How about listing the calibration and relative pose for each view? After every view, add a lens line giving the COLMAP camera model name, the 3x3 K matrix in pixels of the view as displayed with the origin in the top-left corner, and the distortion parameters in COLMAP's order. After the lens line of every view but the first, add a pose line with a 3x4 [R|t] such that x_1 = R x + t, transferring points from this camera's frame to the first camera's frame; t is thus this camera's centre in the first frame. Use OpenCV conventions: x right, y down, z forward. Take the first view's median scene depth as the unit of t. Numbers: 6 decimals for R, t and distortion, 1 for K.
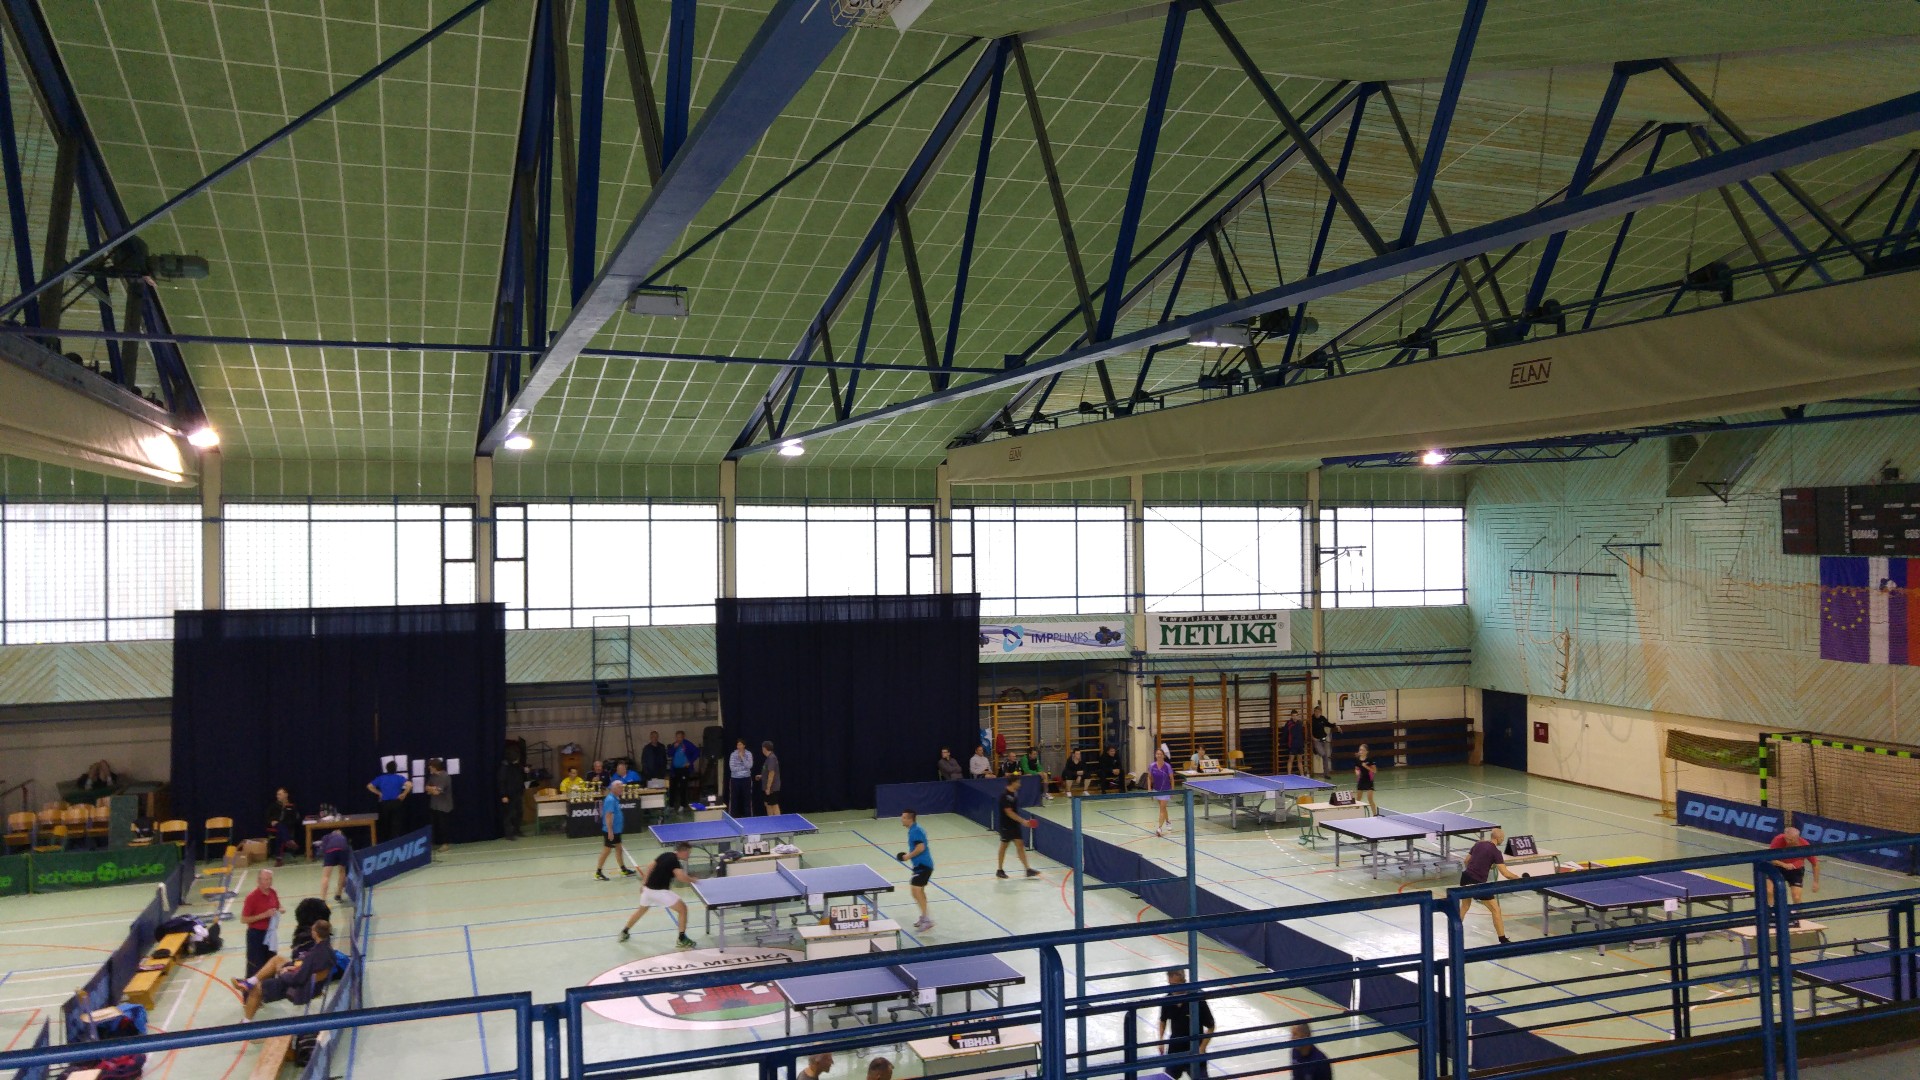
lens RADIAL K [[1397.5, 0, 940.9], [0, 1397.5, 533.9], [0, 0, 1]] dist [0.015301, -0.001347]
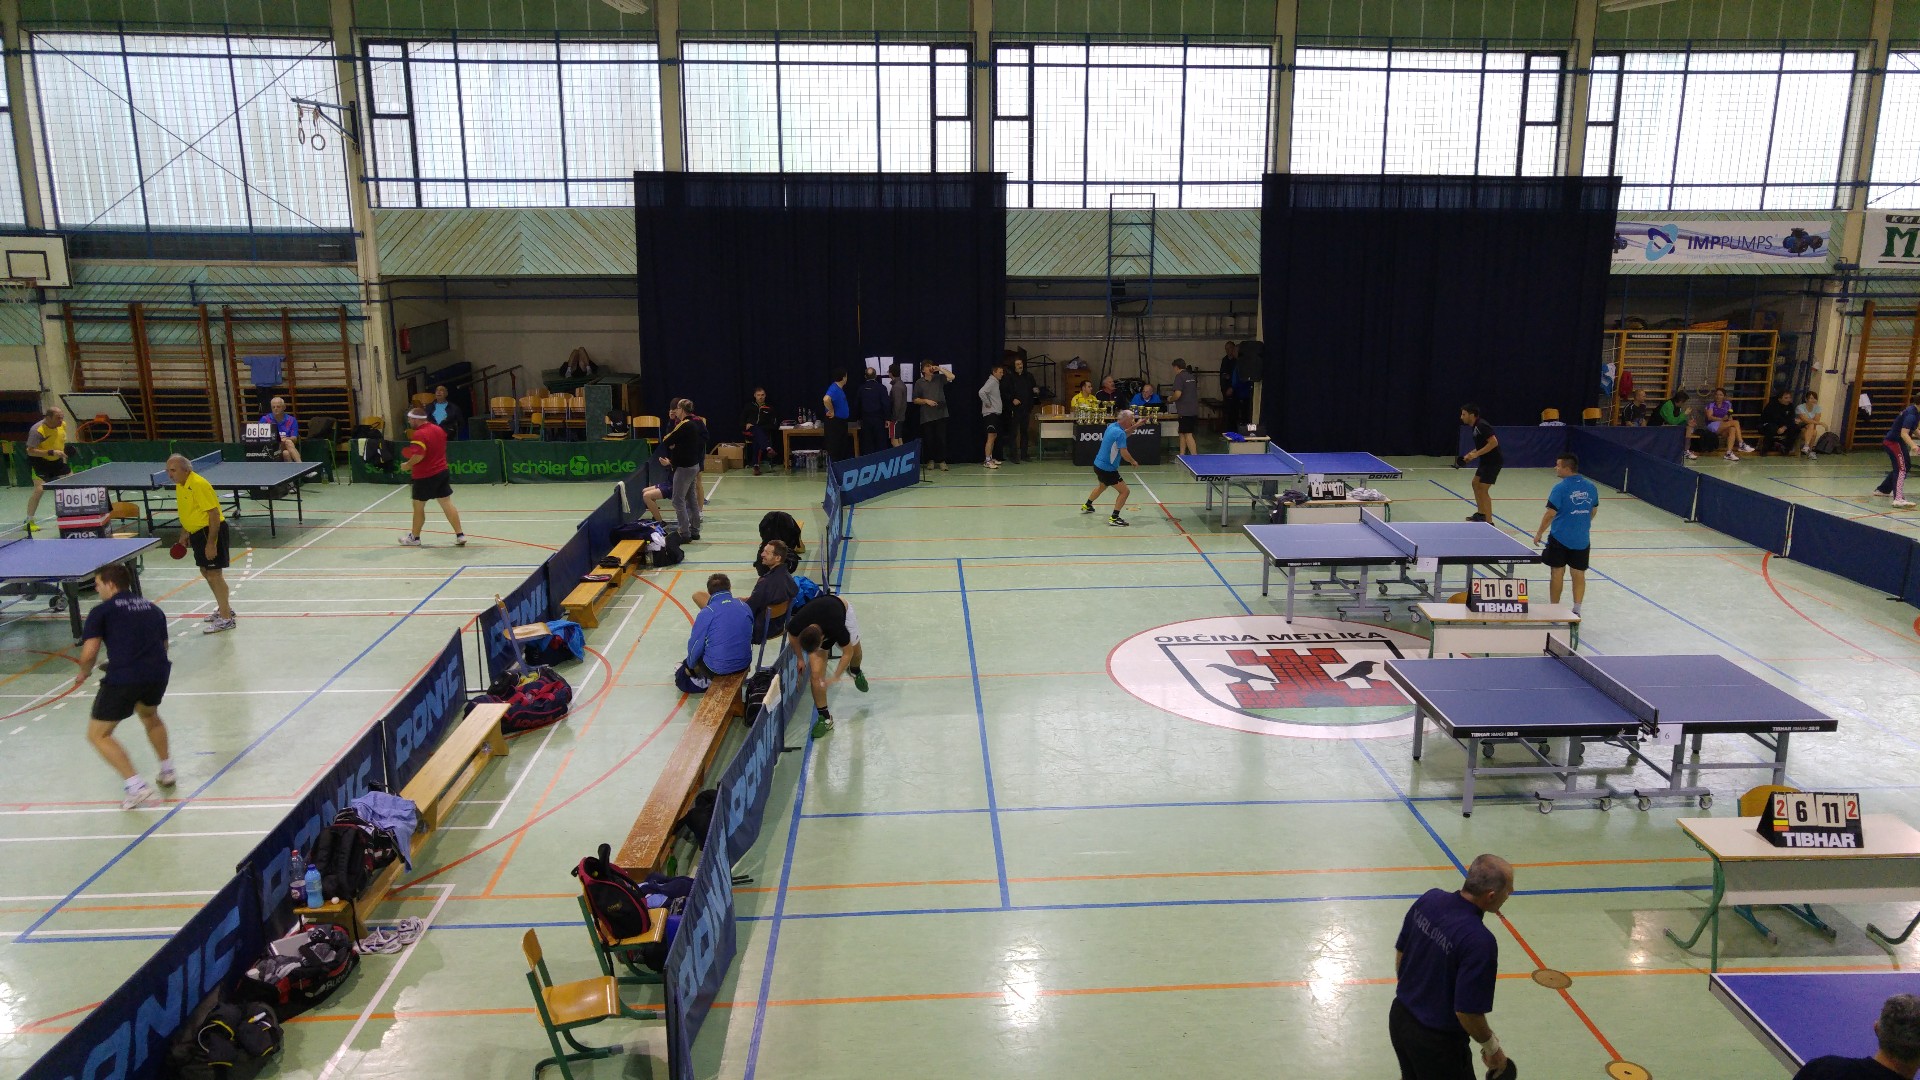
lens RADIAL K [[1419.0, 0, 1007.4], [0, 1419.0, 544.2], [0, 0, 1]] dist [-0.007157, 0.052105]
pose [[0.957492, 0.079373, -0.277324, -0.065207], [-0.007816, 0.968183, 0.250120, 0.050484], [0.288353, -0.237321, 0.927648, 0.190955]]
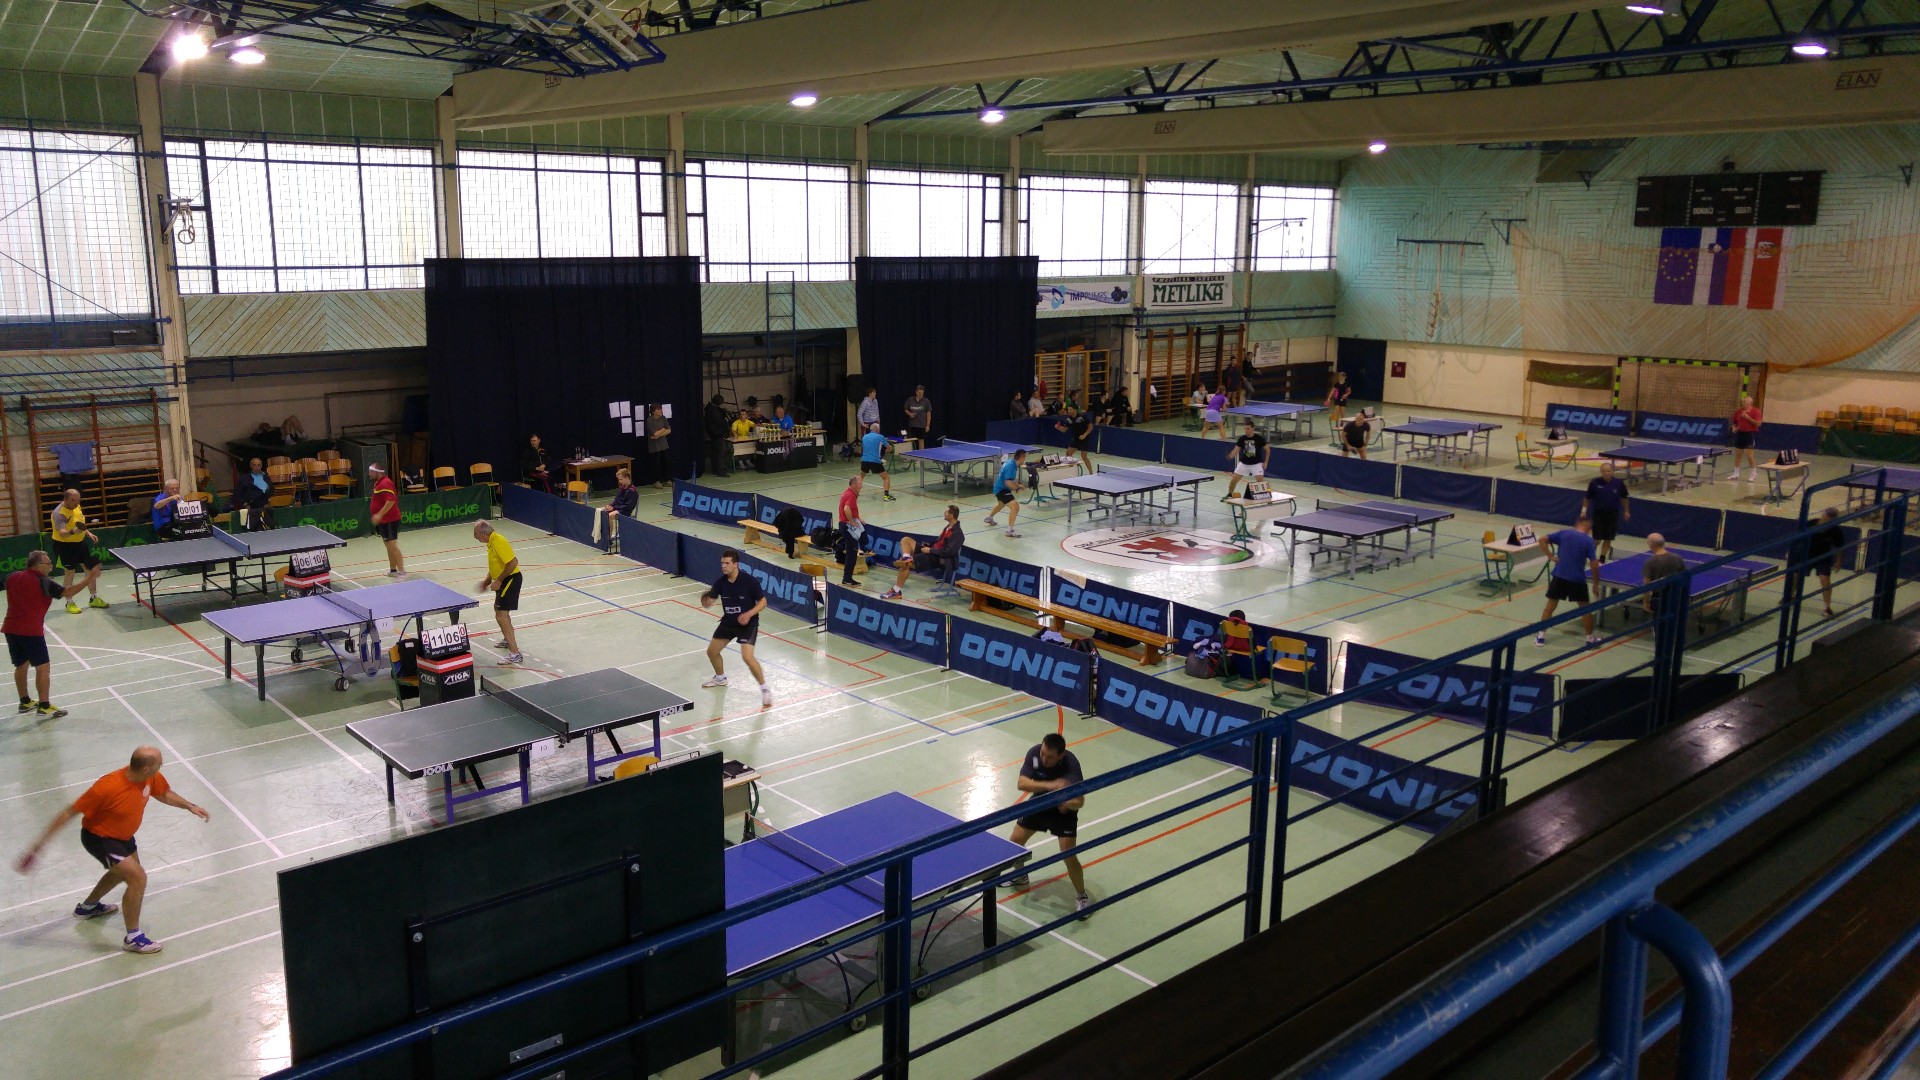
lens RADIAL K [[1412.2, 0, 936.2], [0, 1412.2, 536.9], [0, 0, 1]] dist [0.029682, -0.000836]
pose [[0.935213, -0.061319, 0.348736, -0.518450], [-0.016531, 0.976256, 0.215990, 0.021062], [-0.353700, -0.207761, 0.911993, -0.078188]]
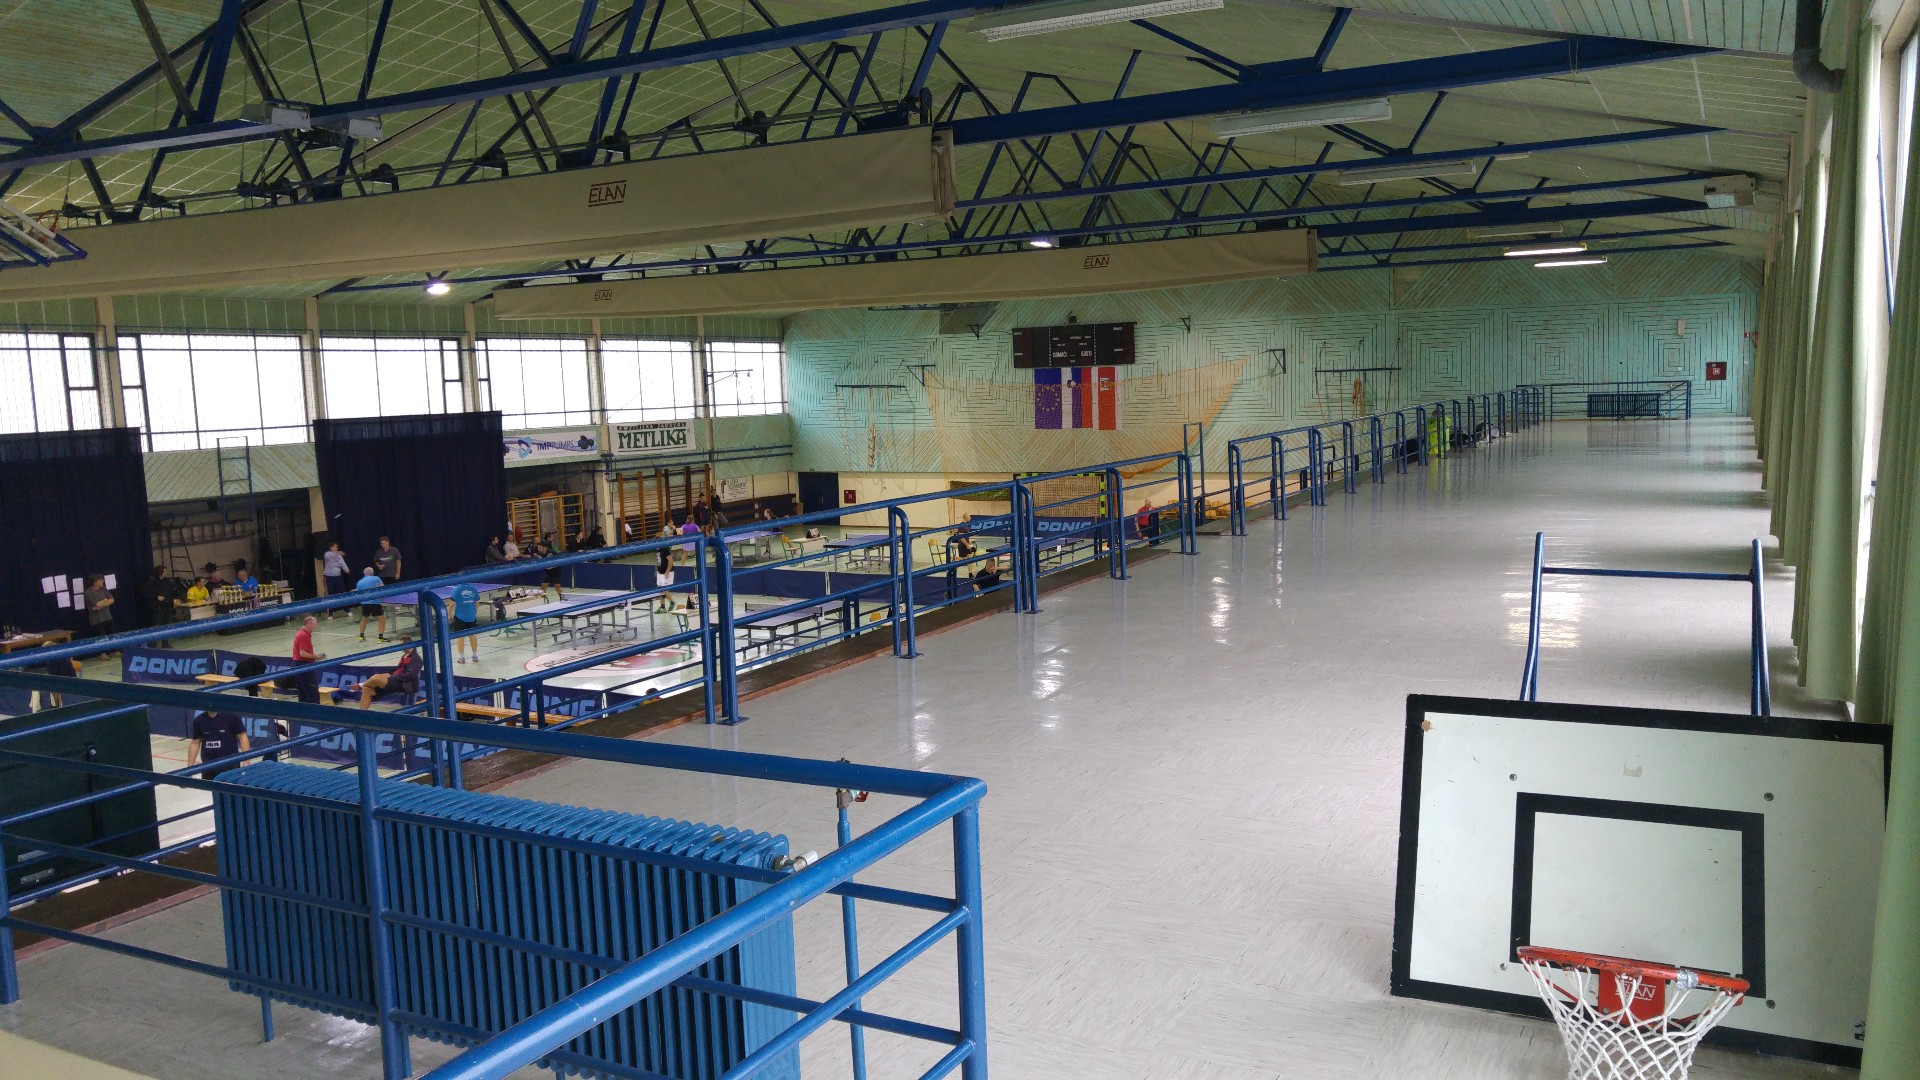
lens RADIAL K [[1423.1, 0, 1013.7], [0, 1423.1, 530.9], [0, 0, 1]] dist [-0.066462, 0.093095]
pose [[0.731334, -0.087999, 0.676318, -0.544411], [0.016912, 0.993676, 0.111003, 0.019137], [-0.681810, -0.069743, 0.728198, -0.235584]]
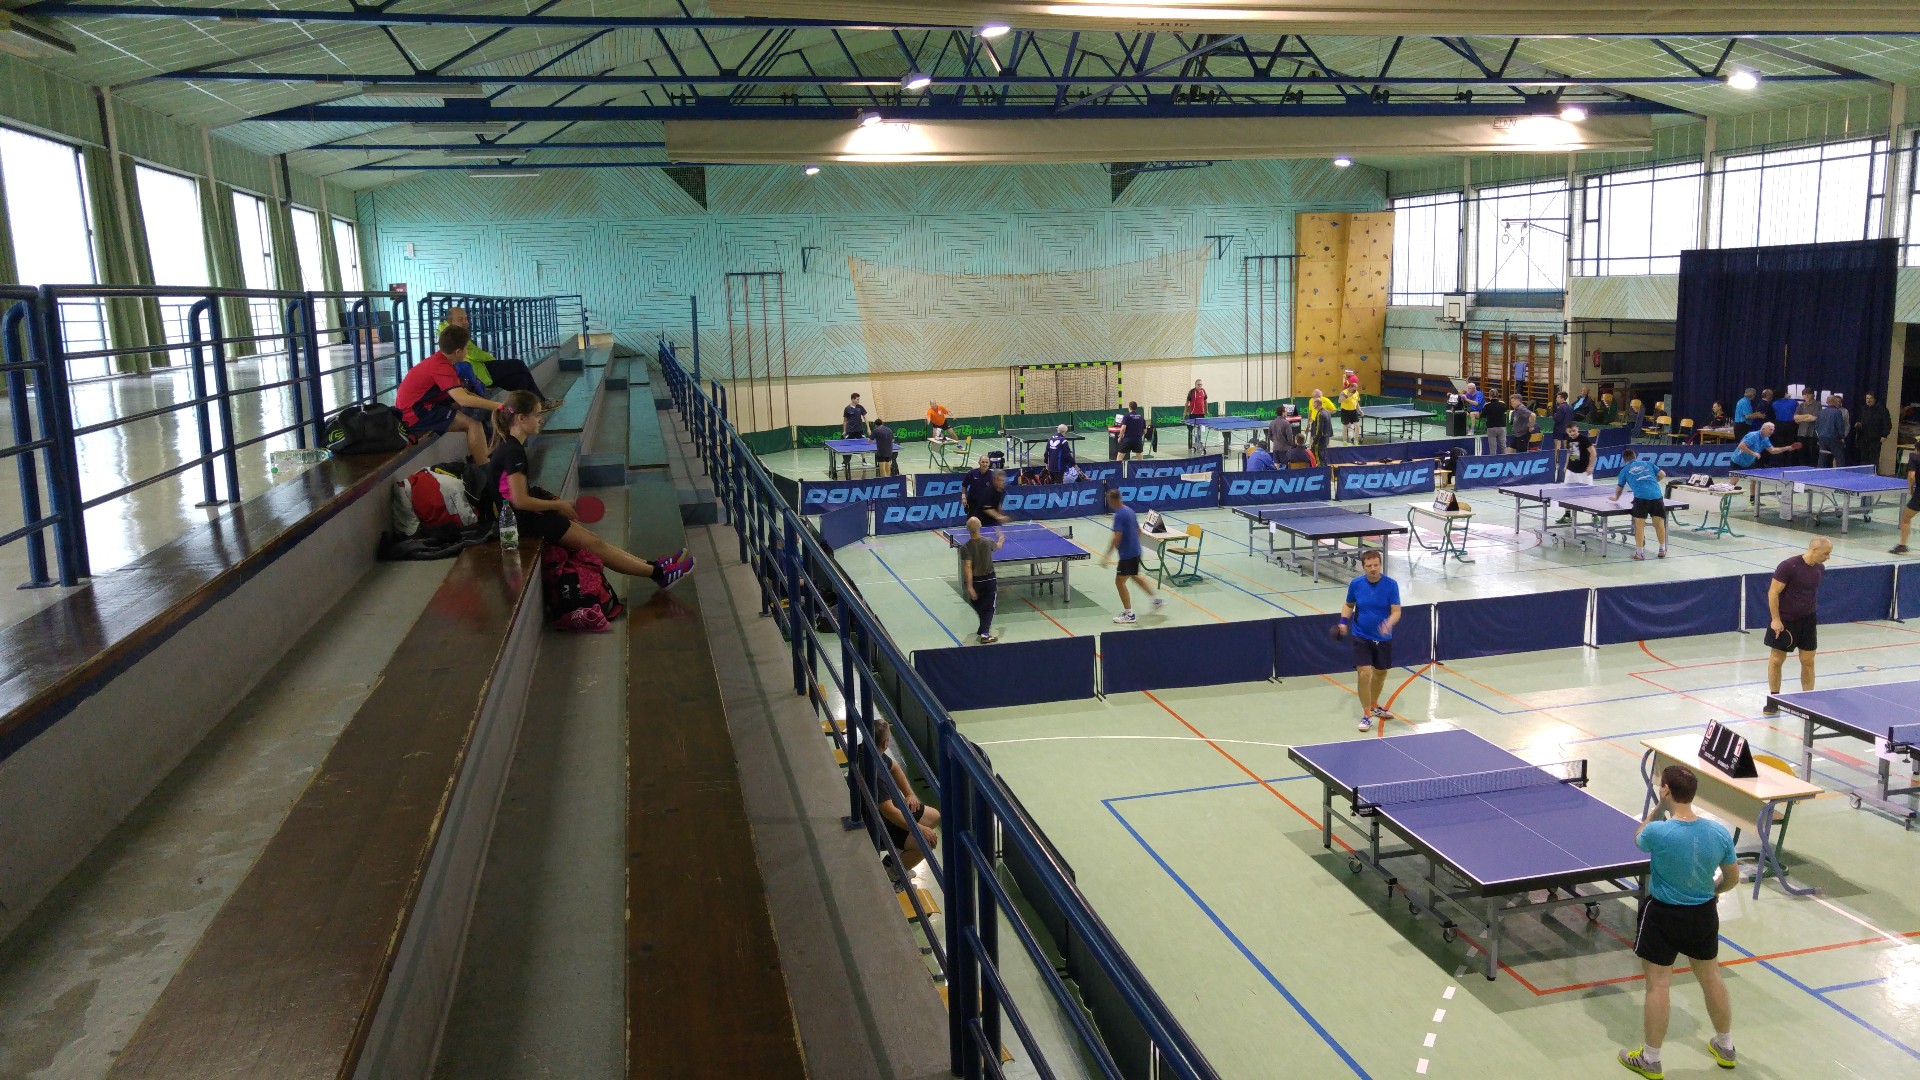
lens RADIAL K [[1478.0, 0, 993.8], [0, 1478.0, 546.8], [0, 0, 1]] dist [0.027818, -0.000316]
pose [[-0.104804, 0.186528, -0.976844, 0.781394], [0.042719, 0.982191, 0.182966, 0.041321], [0.993575, -0.022554, -0.110905, 0.481681]]
